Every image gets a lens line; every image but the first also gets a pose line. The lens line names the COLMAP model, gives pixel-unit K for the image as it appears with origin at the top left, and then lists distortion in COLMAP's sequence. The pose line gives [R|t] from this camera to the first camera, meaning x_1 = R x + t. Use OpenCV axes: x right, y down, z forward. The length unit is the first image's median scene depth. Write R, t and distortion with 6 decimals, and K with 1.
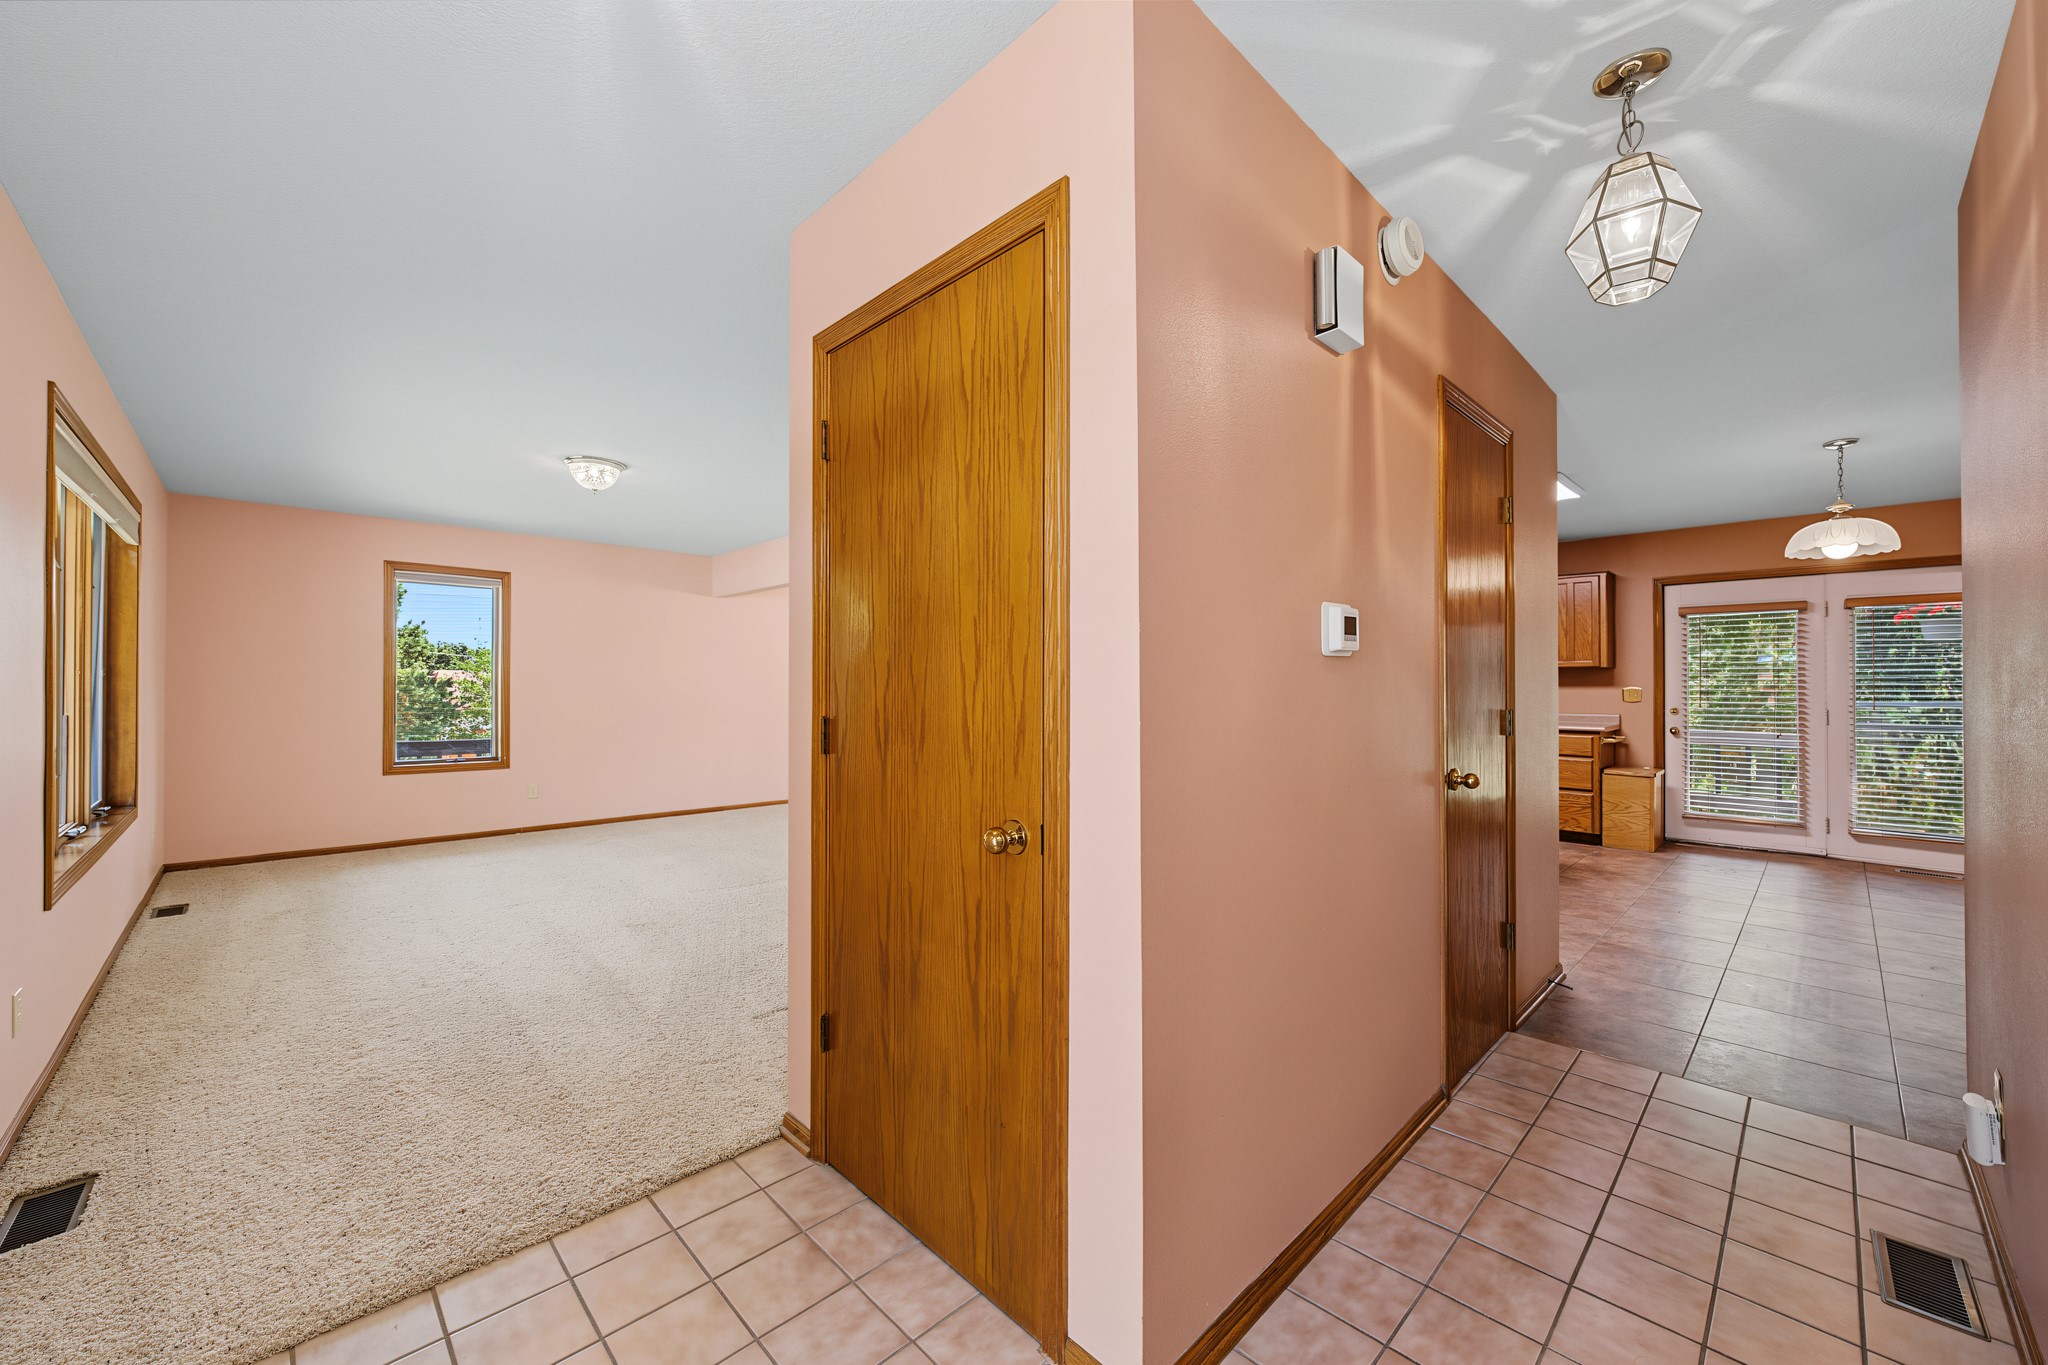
lens RADIAL K [[796.6, 0, 1028.8], [0, 796.6, 674.3], [0, 0, 1]] dist [-0.000121, 0.000141]
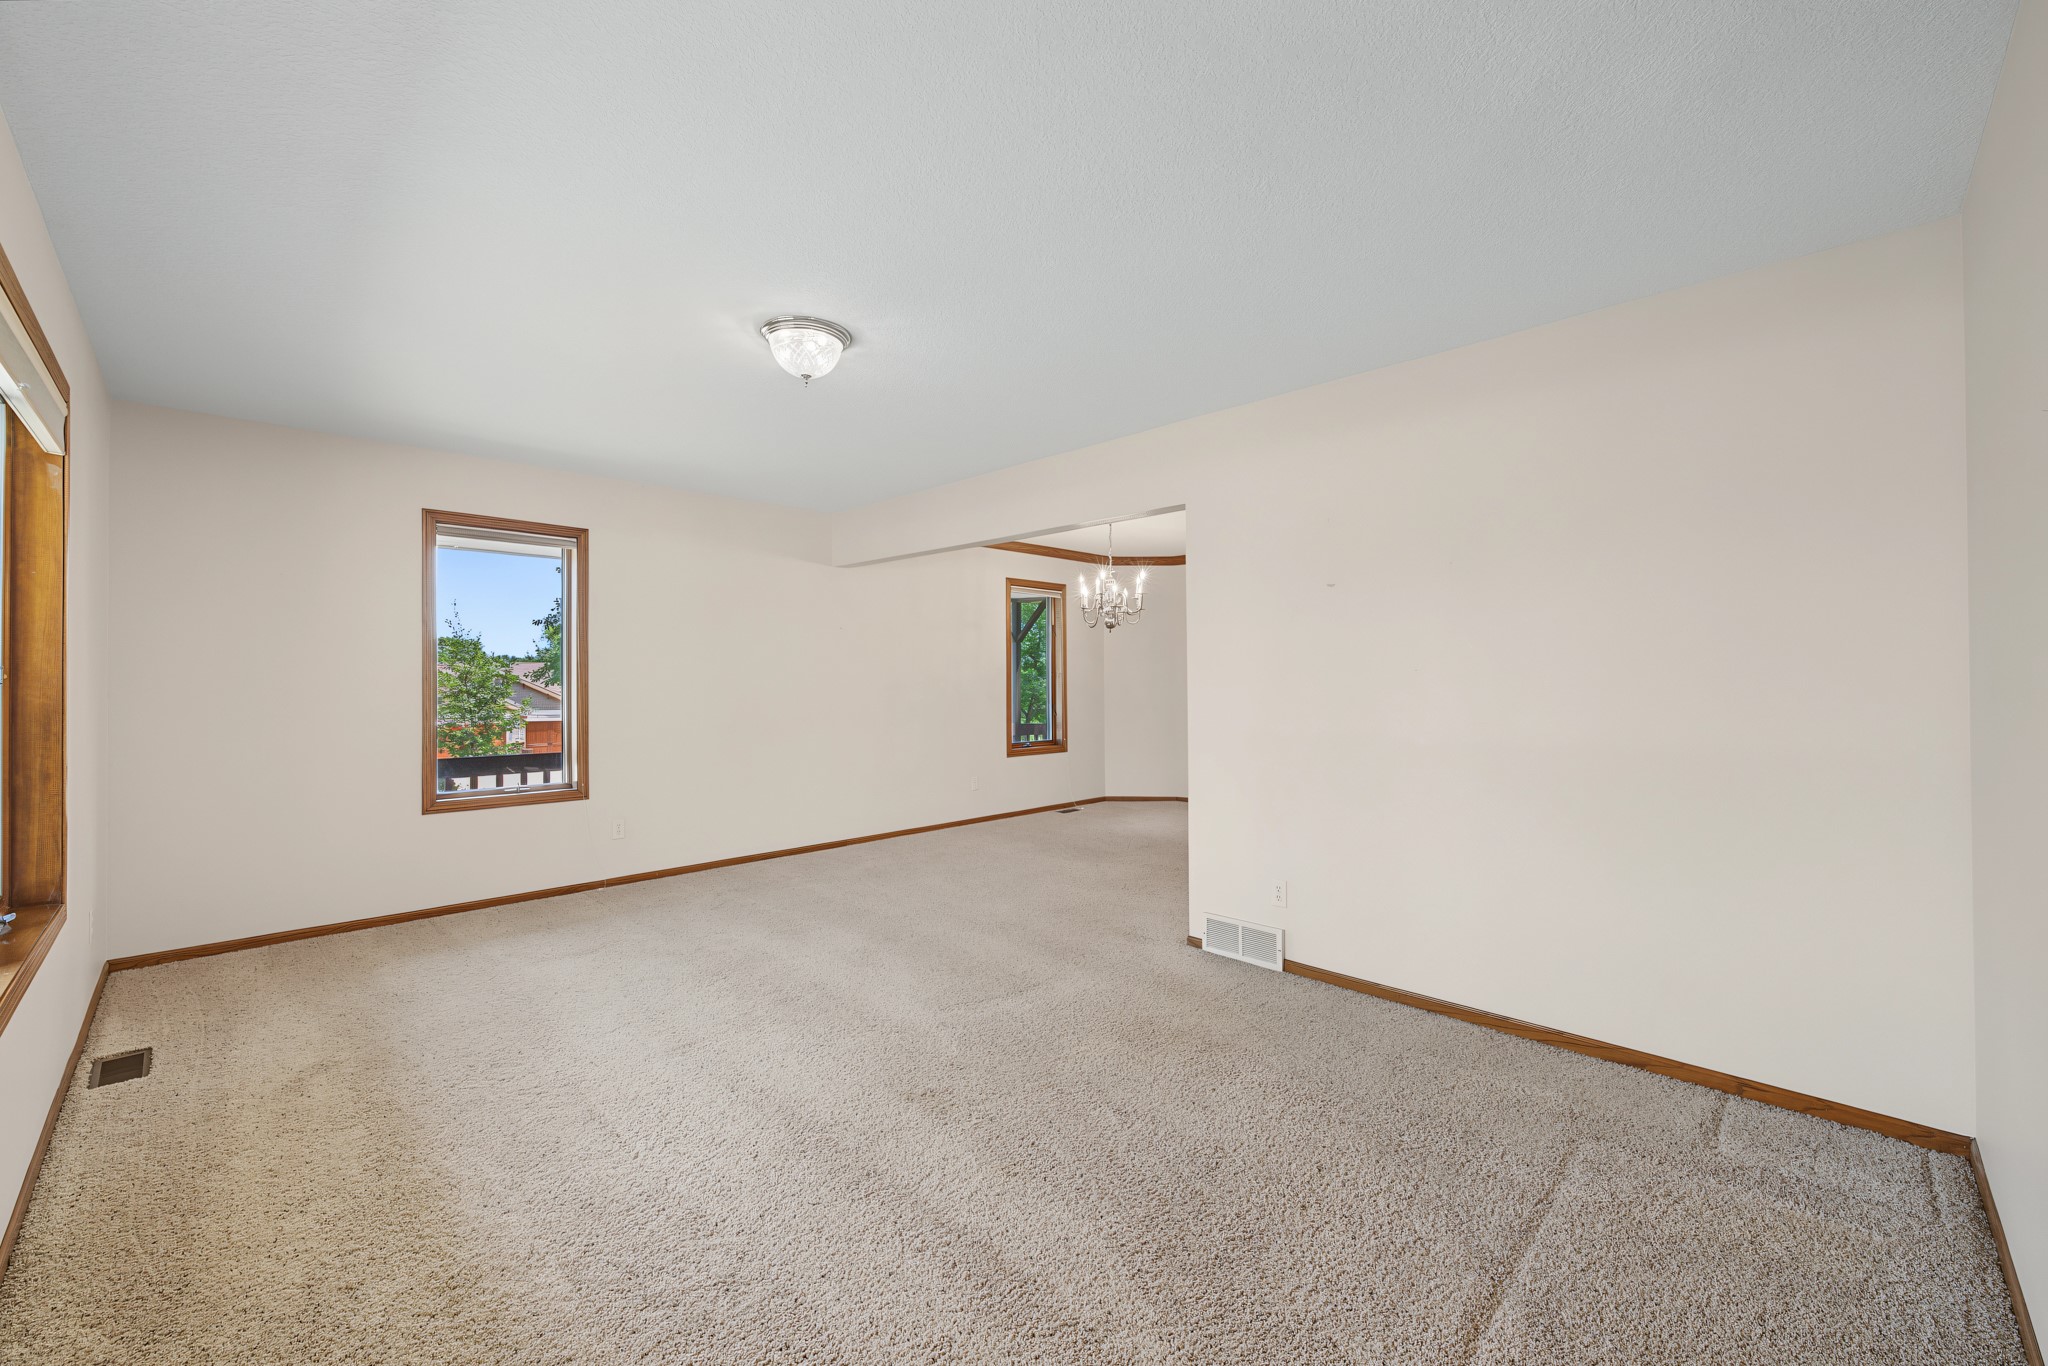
lens RADIAL K [[822.0, 0, 1023.3], [0, 822.0, 665.5], [0, 0, 1]] dist [-0.002709, -0.000564]
pose [[0.999843, -0.002968, 0.017461, -0.383040], [0.002919, 0.999992, 0.002814, -0.006631], [-0.017469, -0.002763, 0.999844, 0.349134]]
